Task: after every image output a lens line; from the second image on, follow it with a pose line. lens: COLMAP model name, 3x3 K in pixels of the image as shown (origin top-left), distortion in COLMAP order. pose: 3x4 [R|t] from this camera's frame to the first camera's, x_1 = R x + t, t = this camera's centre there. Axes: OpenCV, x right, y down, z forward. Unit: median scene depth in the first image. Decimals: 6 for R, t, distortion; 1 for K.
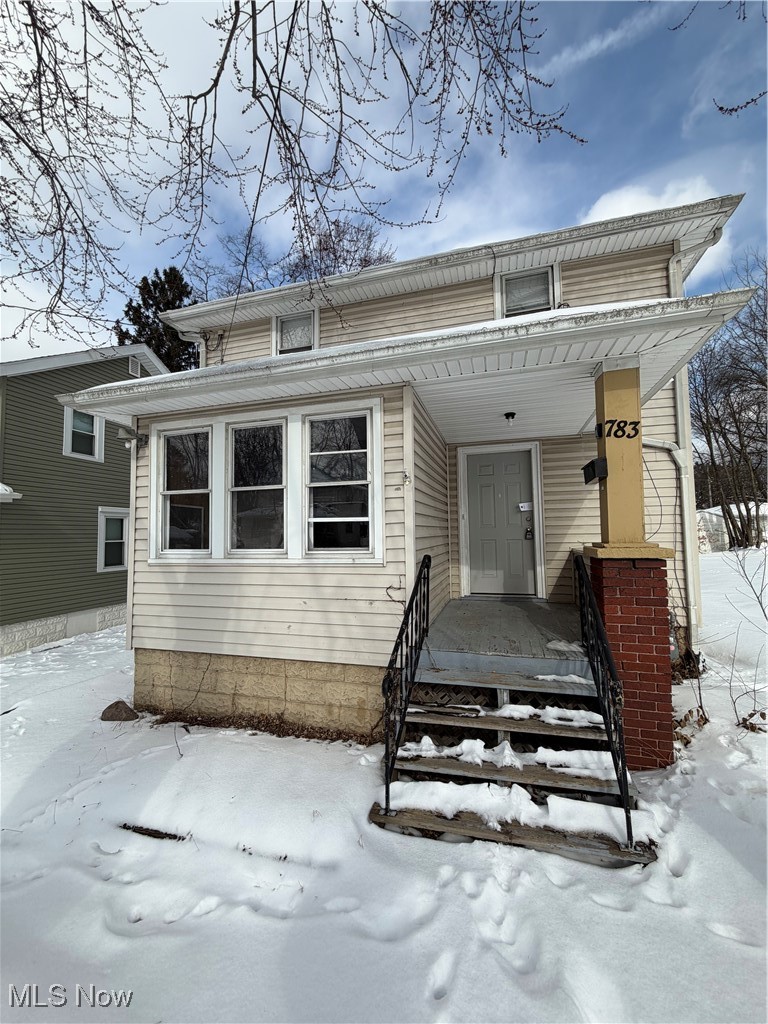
lens RADIAL K [[408.6, 0, 386.4], [0, 408.6, 509.2], [0, 0, 1]] dist [0.000507, 0.000125]
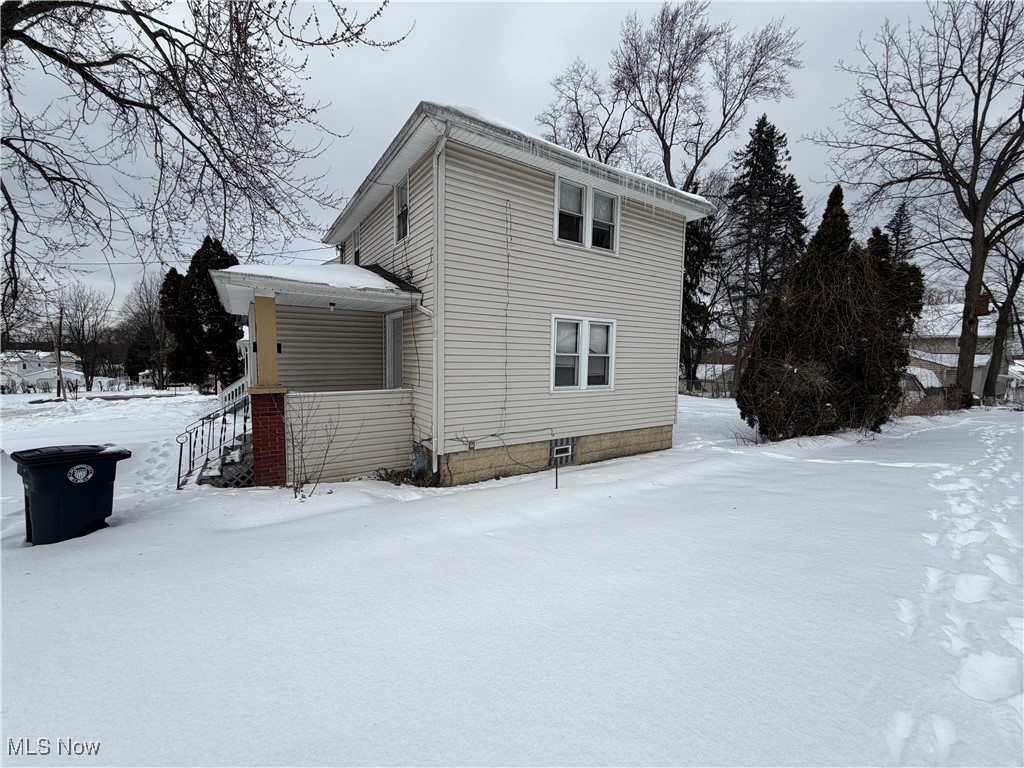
lens RADIAL K [[408.6, 0, 511.9], [0, 408.6, 383.3], [0, 0, 1]] dist [0.000507, 0.000125]
pose [[0.763299, 0.073275, -0.641876, 1.735989], [0.012960, 0.991610, 0.128611, -0.104648], [0.645915, -0.106487, 0.755946, 0.173765]]
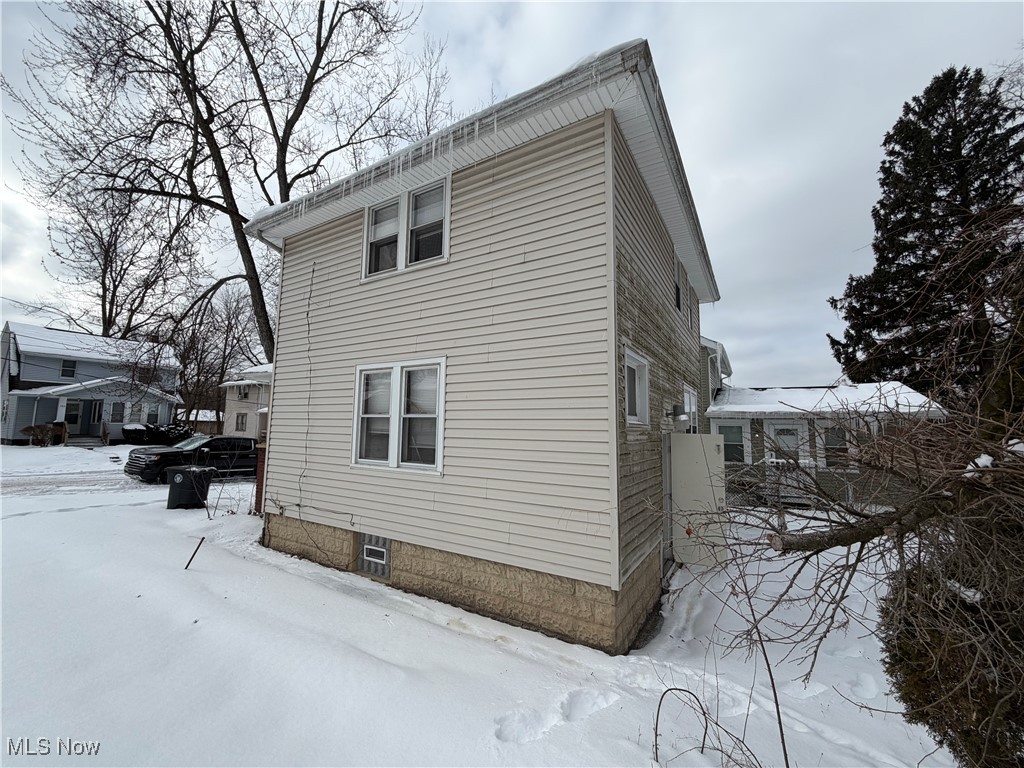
lens RADIAL K [[408.6, 0, 510.1], [0, 408.6, 386.9], [0, 0, 1]] dist [0.000507, 0.000125]
pose [[-0.258346, -0.098711, -0.960996, 1.906074], [0.044762, 0.992474, -0.113977, 0.057189], [0.965015, -0.072461, -0.251983, 2.171403]]
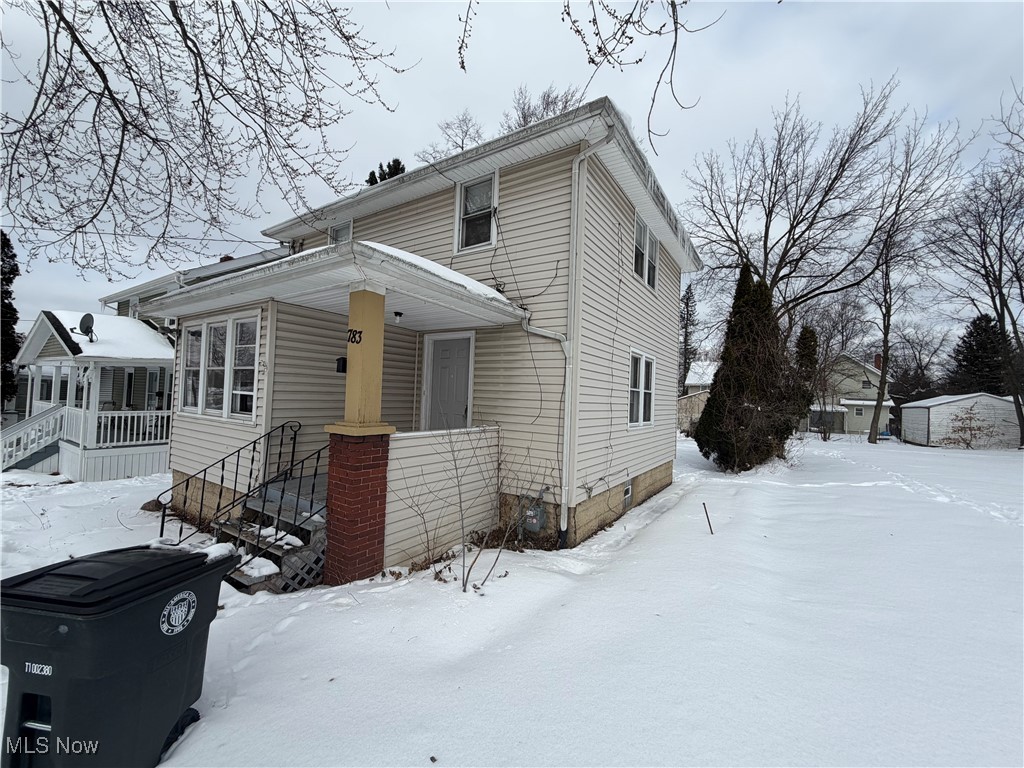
lens RADIAL K [[408.6, 0, 510.7], [0, 408.6, 382.9], [0, 0, 1]] dist [0.000507, 0.000125]
pose [[0.952760, 0.043271, -0.300627, 0.899621], [-0.035481, 0.998879, 0.031326, -0.064758], [0.301646, -0.019179, 0.953227, -0.069510]]
